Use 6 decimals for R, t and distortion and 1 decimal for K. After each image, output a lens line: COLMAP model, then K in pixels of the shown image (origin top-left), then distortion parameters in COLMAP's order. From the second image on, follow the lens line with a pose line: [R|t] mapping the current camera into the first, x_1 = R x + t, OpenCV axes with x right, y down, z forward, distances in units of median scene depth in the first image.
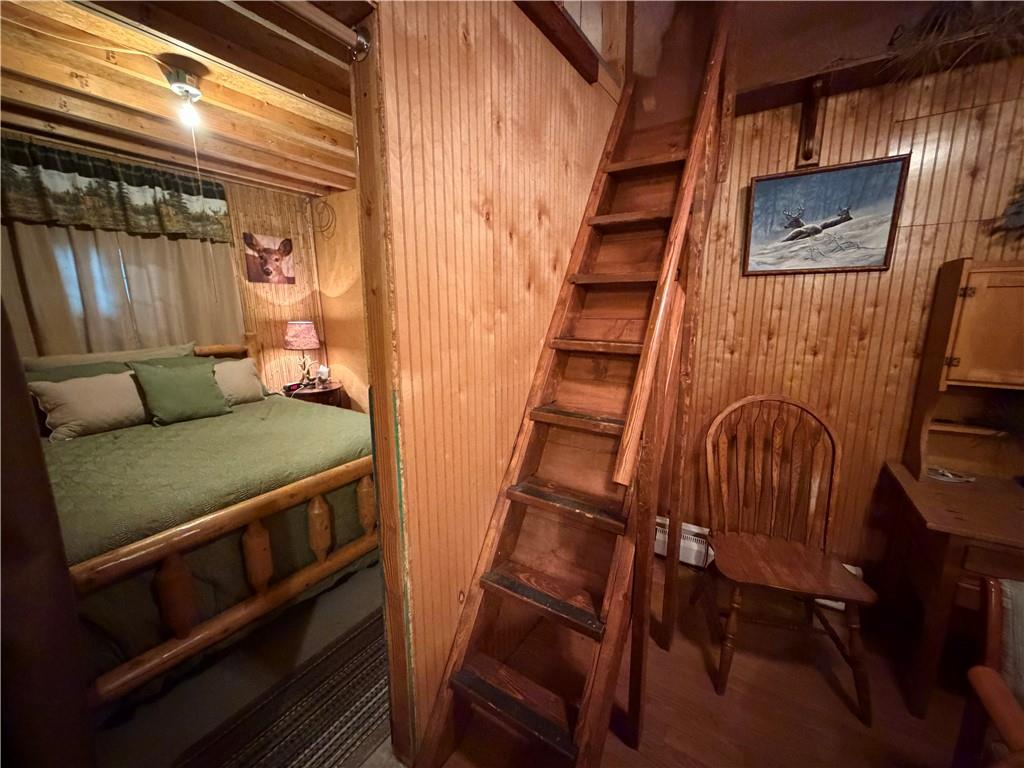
lens RADIAL K [[408.6, 0, 511.3], [0, 408.6, 385.7], [0, 0, 1]] dist [0.000871, -0.000103]
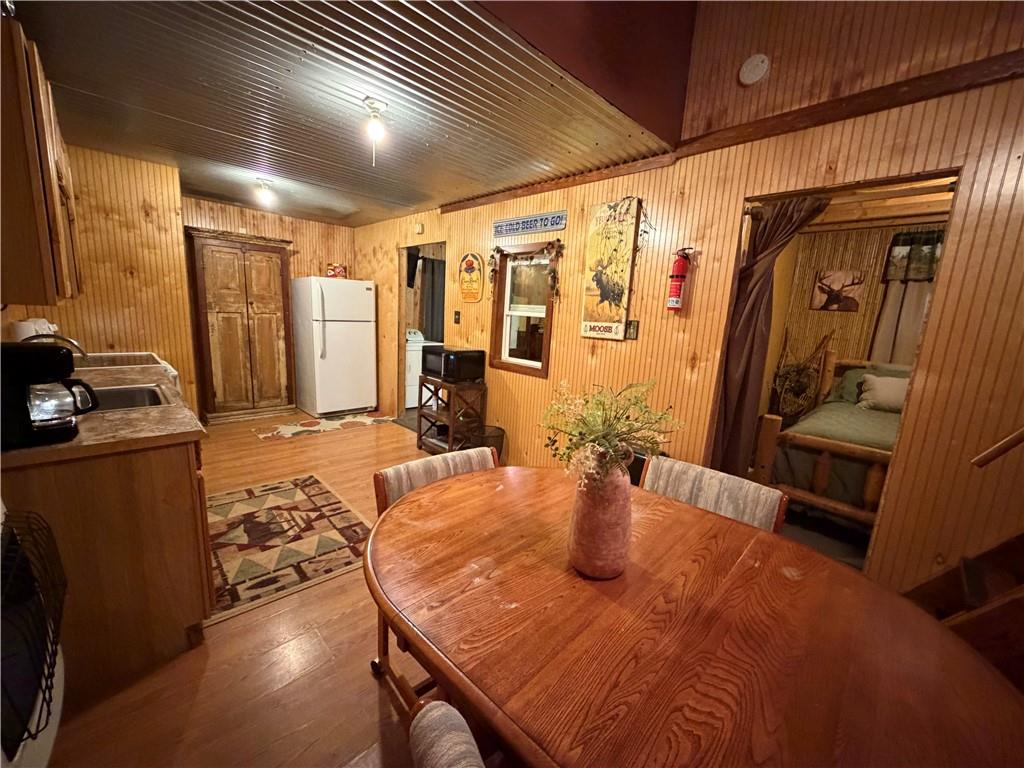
lens RADIAL K [[408.6, 0, 510.0], [0, 408.6, 385.7], [0, 0, 1]] dist [0.000871, -0.000103]
pose [[-0.213861, 0.160953, -0.963513, 0.918861], [-0.242465, 0.946721, 0.211965, 0.040876], [0.946295, 0.278950, -0.163441, -0.154074]]
